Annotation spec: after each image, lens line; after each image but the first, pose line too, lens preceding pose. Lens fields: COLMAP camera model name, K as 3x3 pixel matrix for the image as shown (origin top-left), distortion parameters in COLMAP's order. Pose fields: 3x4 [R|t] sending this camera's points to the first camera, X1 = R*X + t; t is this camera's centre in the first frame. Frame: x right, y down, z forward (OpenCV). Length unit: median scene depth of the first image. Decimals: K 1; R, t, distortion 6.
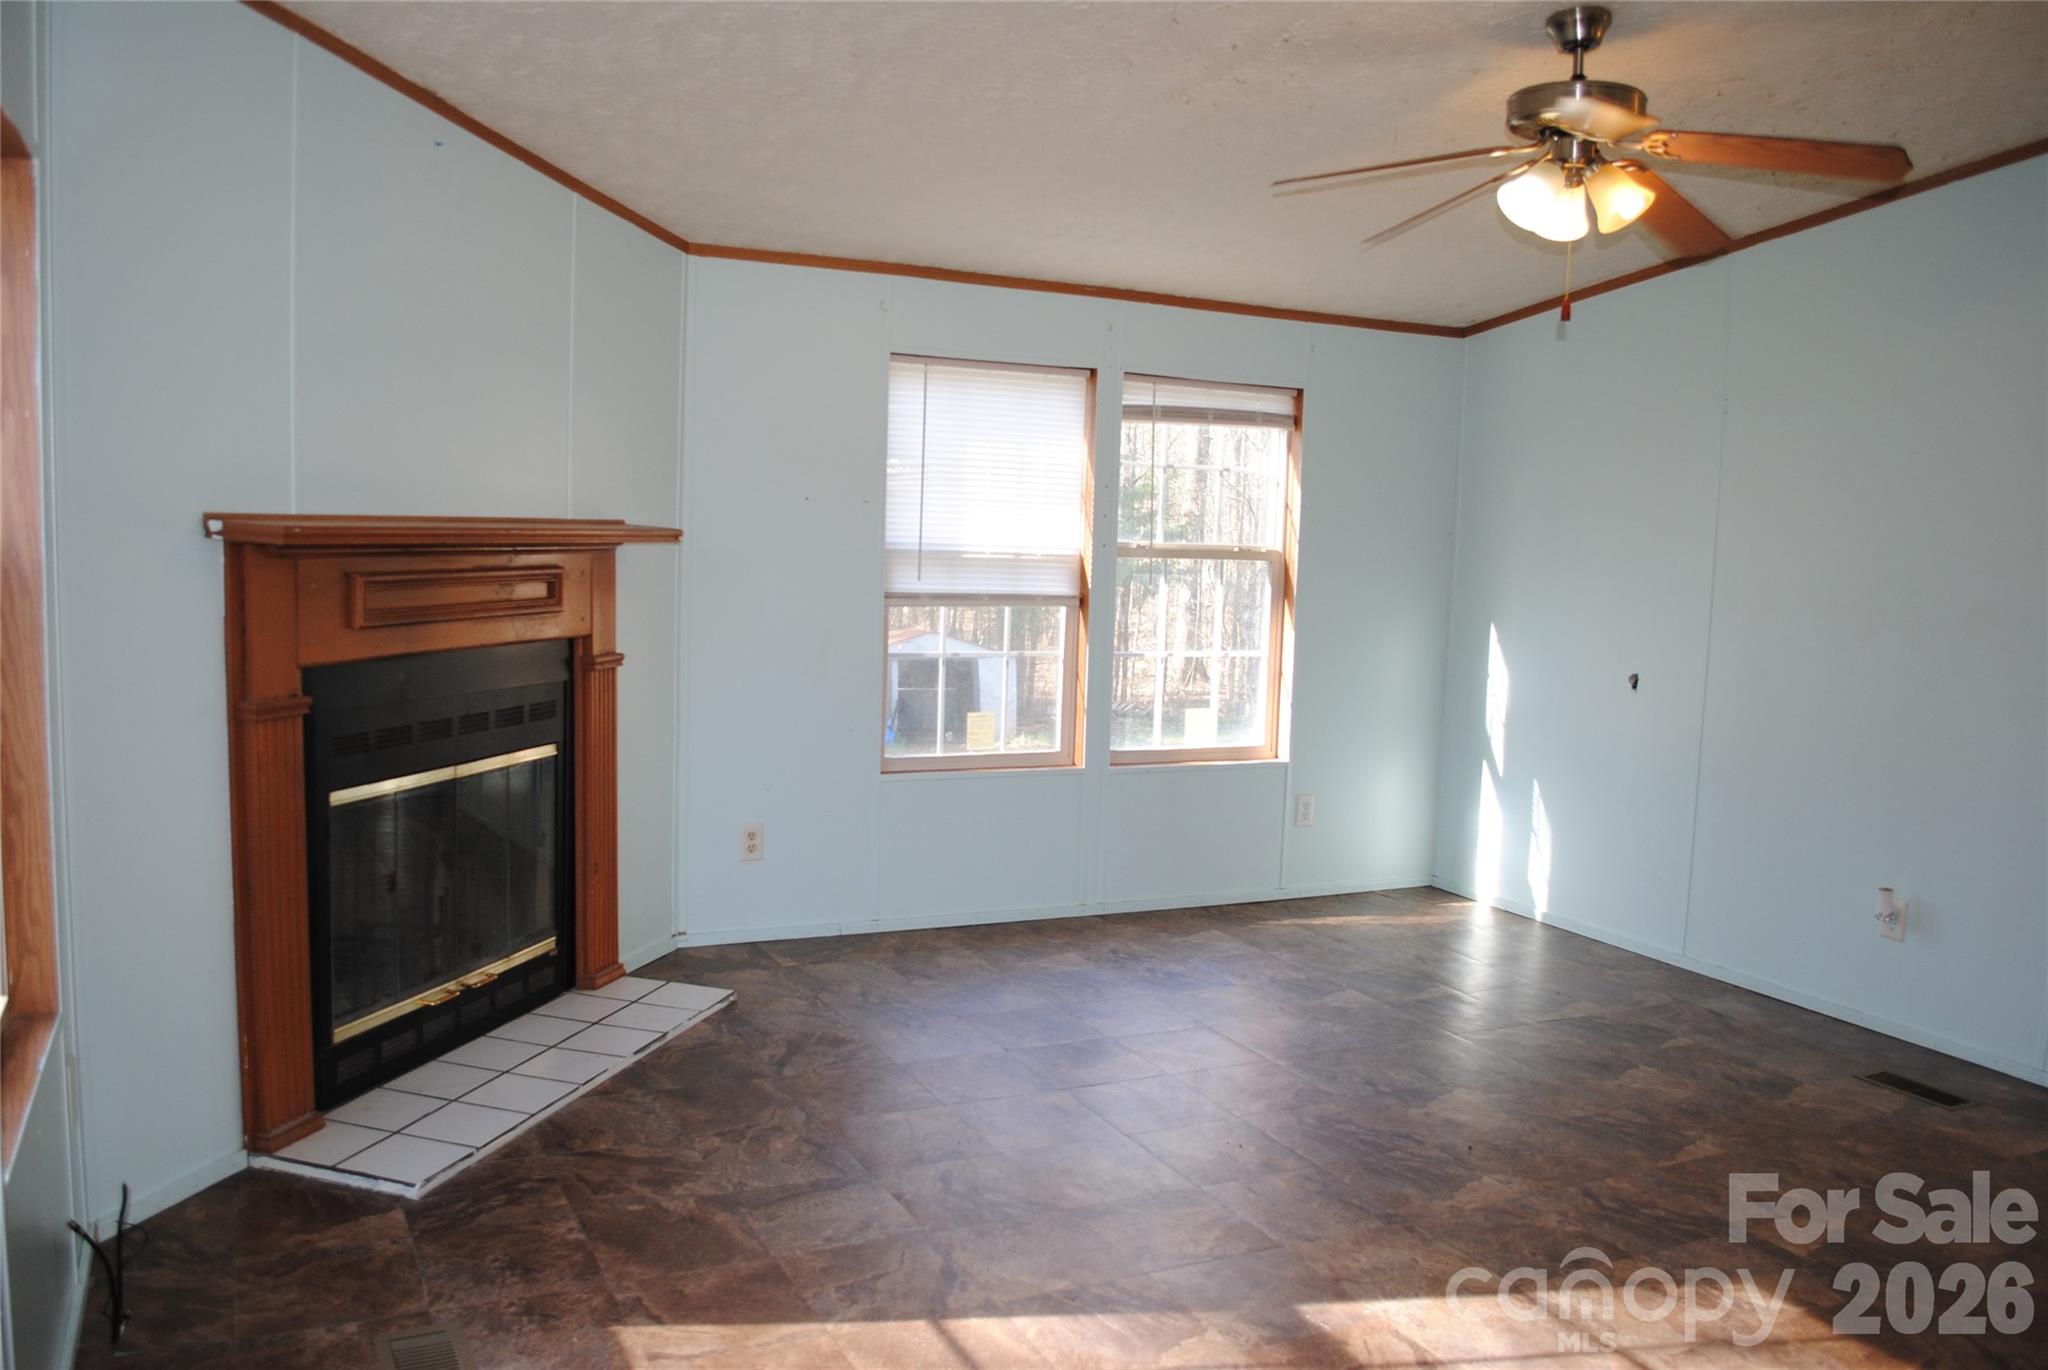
lens RADIAL K [[1630.2, 0, 1003.3], [0, 1630.2, 691.8], [0, 0, 1]] dist [-0.079897, 0.013284]
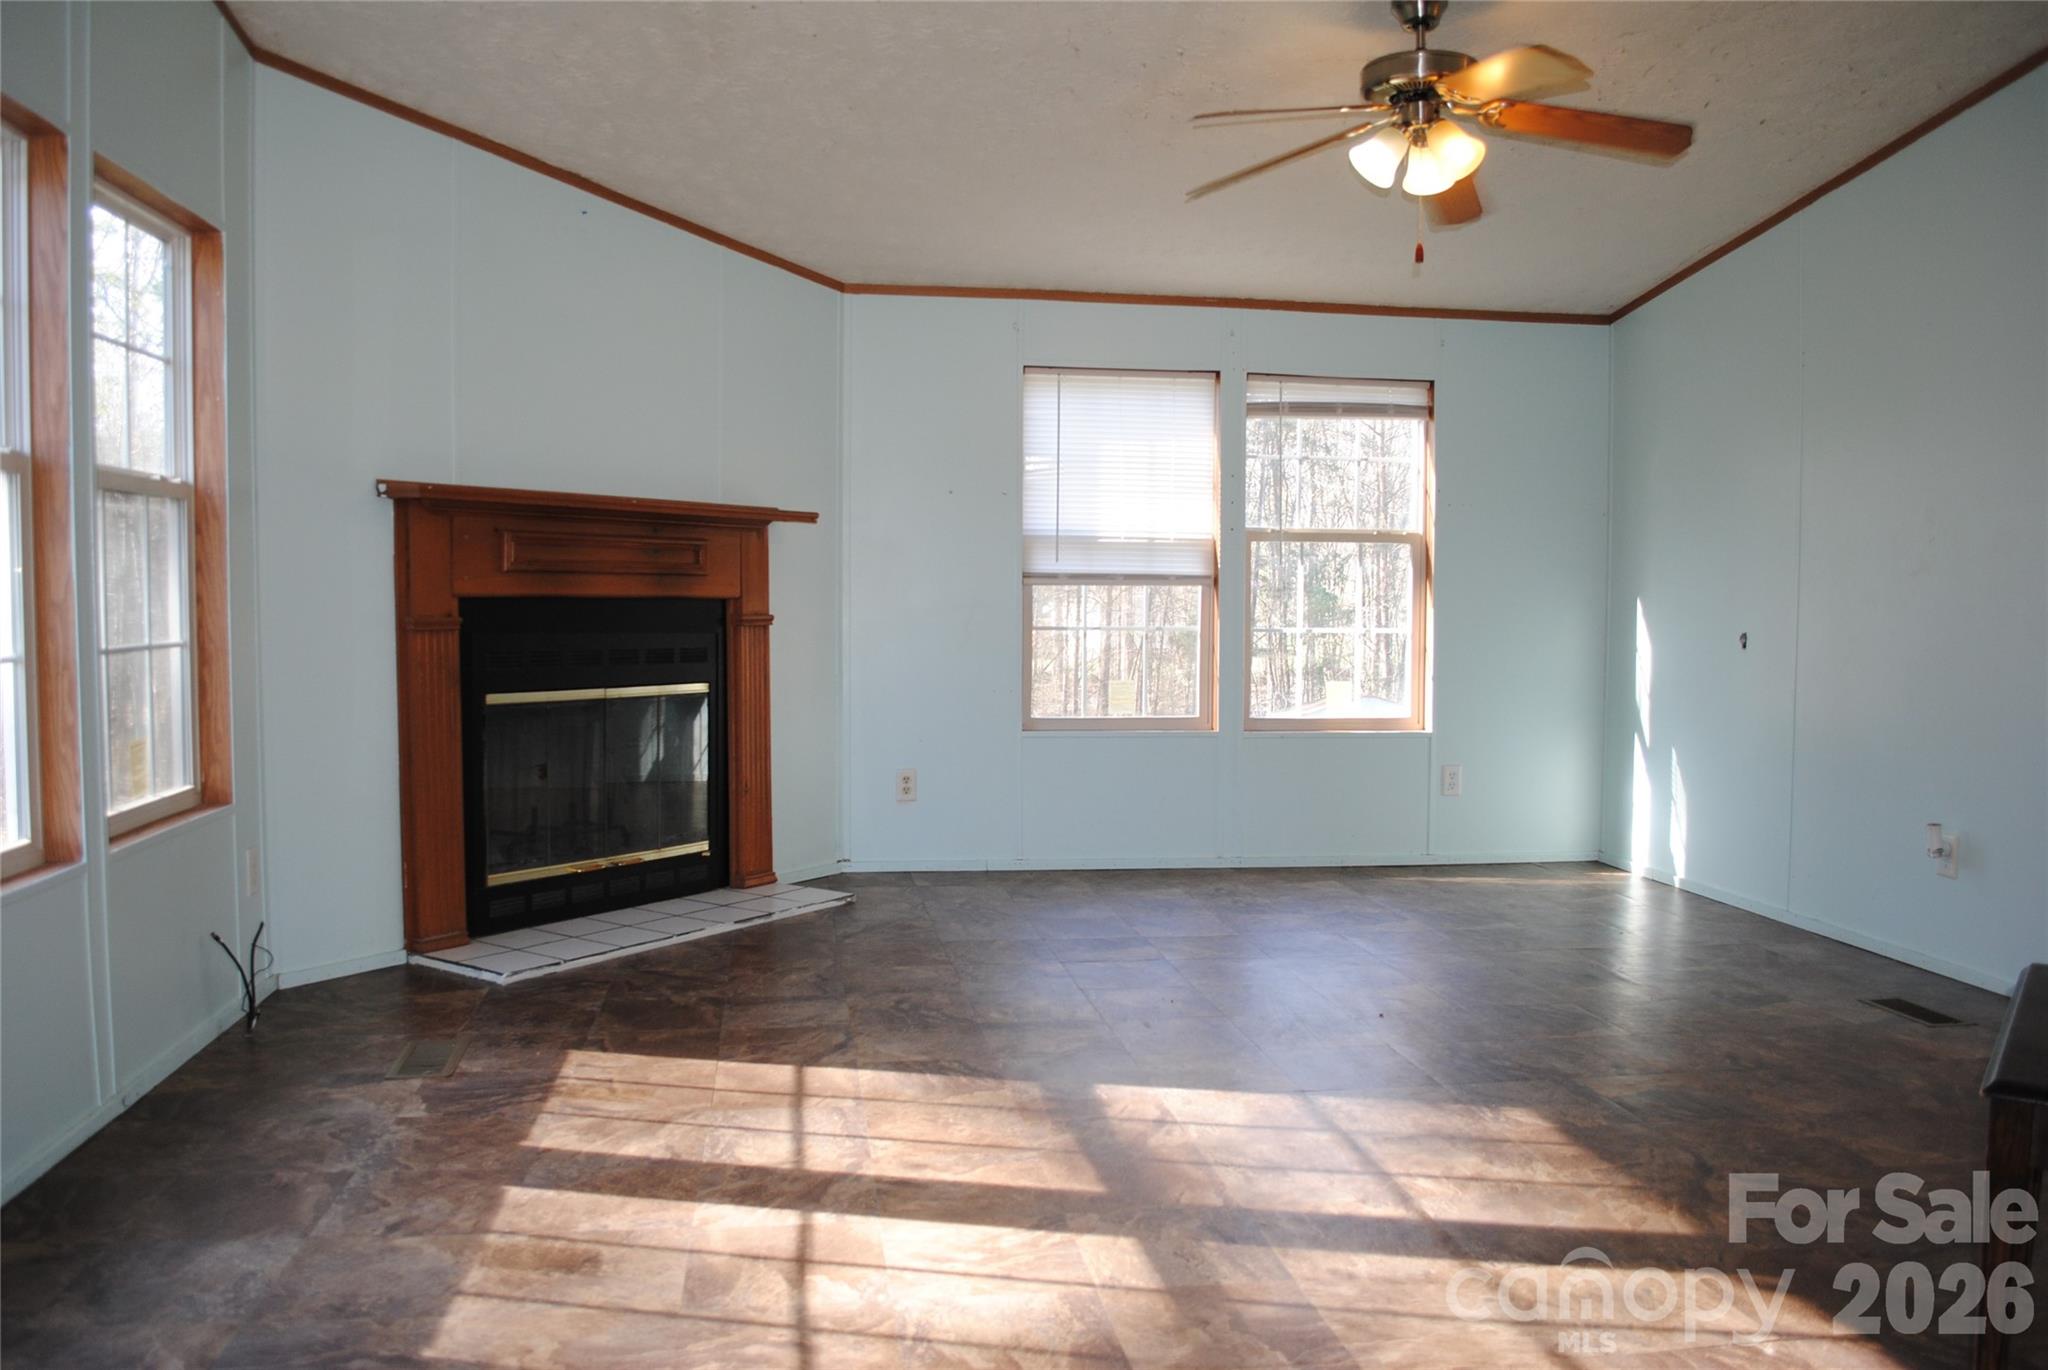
lens RADIAL K [[1630.2, 0, 1003.3], [0, 1630.2, 691.8], [0, 0, 1]] dist [-0.079897, 0.013284]
pose [[0.951776, -0.009200, -0.306654, 0.272767], [-0.007415, 0.998569, -0.052971, 0.086978], [0.306703, 0.052690, 0.950346, -0.099616]]
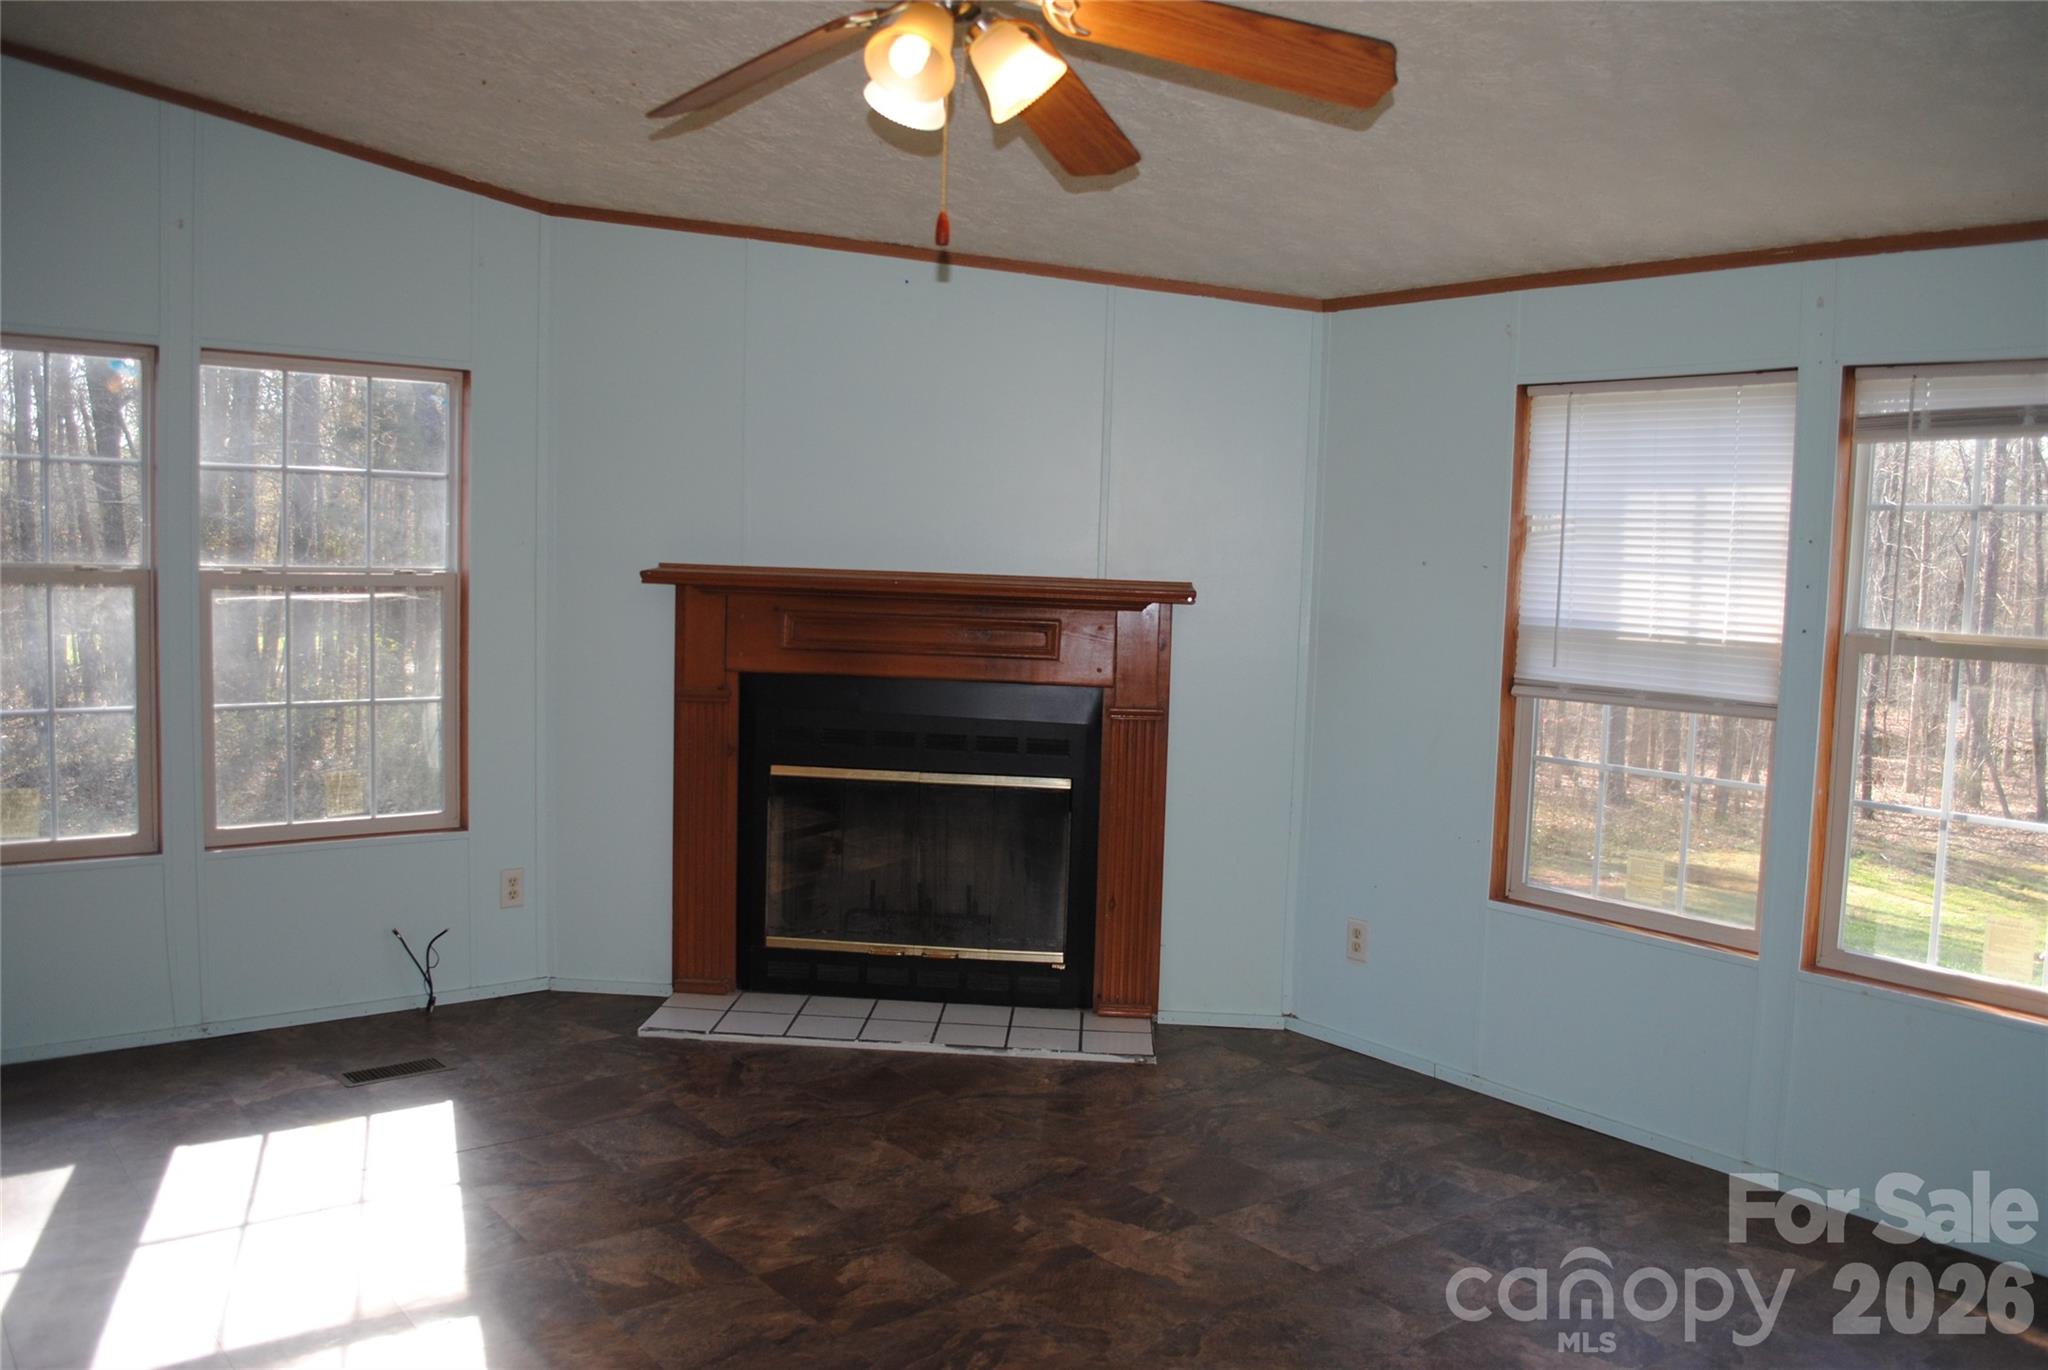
lens RADIAL K [[1630.2, 0, 1003.3], [0, 1630.2, 691.8], [0, 0, 1]] dist [-0.079897, 0.013284]
pose [[0.213805, 0.057099, -0.975206, 0.679035], [-0.128910, 0.991209, 0.029774, -0.046742], [0.968334, 0.119348, 0.219286, 0.592797]]
